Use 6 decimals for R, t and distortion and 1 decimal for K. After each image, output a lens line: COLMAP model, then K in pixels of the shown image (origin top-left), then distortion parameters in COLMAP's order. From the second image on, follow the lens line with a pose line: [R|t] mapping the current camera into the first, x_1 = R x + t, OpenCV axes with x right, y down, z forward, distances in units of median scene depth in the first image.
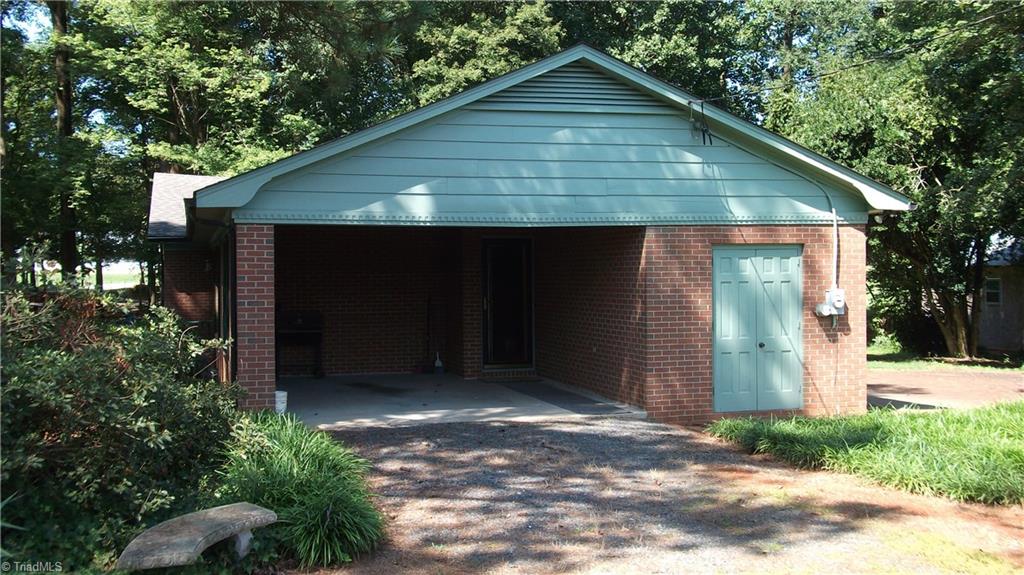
lens RADIAL K [[1152.9, 0, 512.5], [0, 1152.9, 288.2], [0, 0, 1]] dist [0.072713, 0.000000]
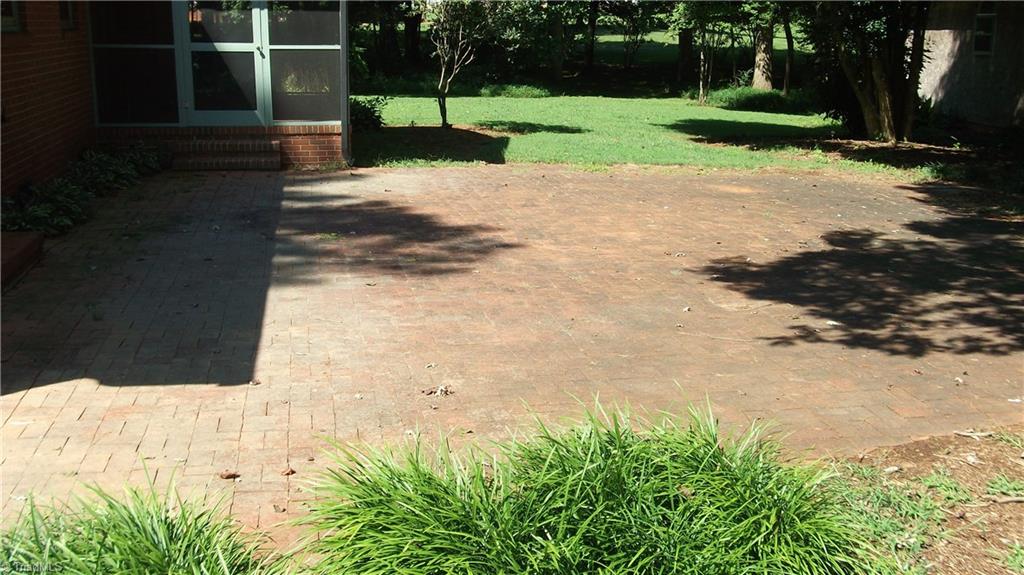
lens RADIAL K [[1152.9, 0, 515.4], [0, 1152.9, 286.7], [0, 0, 1]] dist [0.072713, 0.000000]
pose [[0.994853, 0.040815, -0.092749, 0.246317], [-0.019624, 0.975570, 0.218812, 0.002660], [0.099414, -0.215865, 0.971349, 0.347141]]
